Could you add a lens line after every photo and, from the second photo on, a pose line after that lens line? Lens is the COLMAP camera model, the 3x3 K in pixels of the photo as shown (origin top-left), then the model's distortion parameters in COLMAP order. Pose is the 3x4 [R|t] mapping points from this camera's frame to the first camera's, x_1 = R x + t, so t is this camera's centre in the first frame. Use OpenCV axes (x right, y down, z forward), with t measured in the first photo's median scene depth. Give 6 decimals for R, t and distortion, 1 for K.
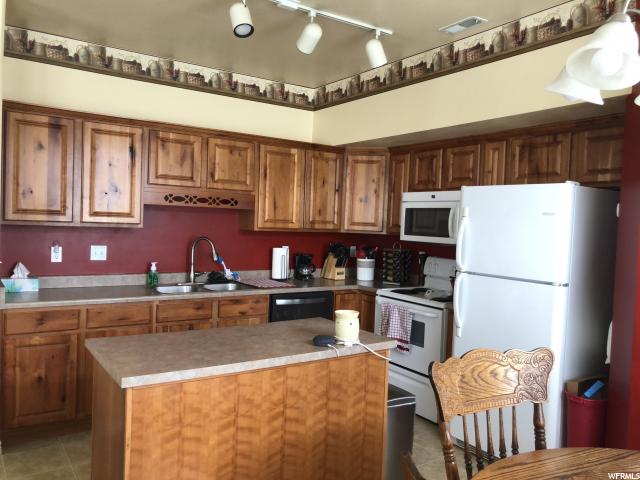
lens RADIAL K [[512.3, 0, 318.4], [0, 512.3, 236.8], [0, 0, 1]] dist [0.070050, -0.116346]
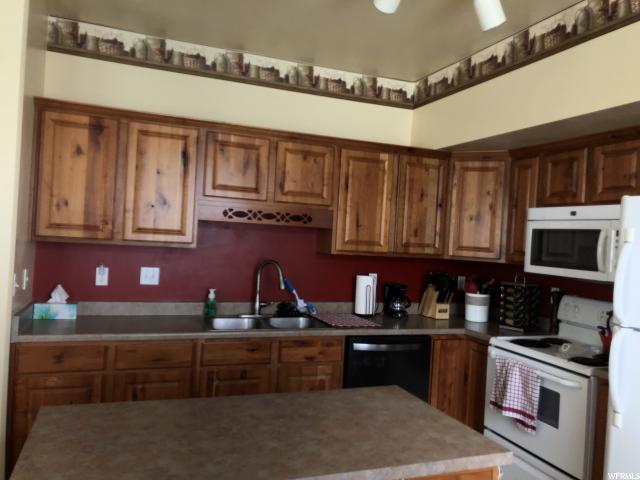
lens RADIAL K [[512.3, 0, 318.4], [0, 512.3, 236.8], [0, 0, 1]] dist [0.070050, -0.116346]
pose [[0.974435, 0.016945, -0.224029, 0.037699], [-0.026358, 0.998888, -0.039094, -0.007525], [0.223118, 0.043999, 0.973798, 0.214877]]
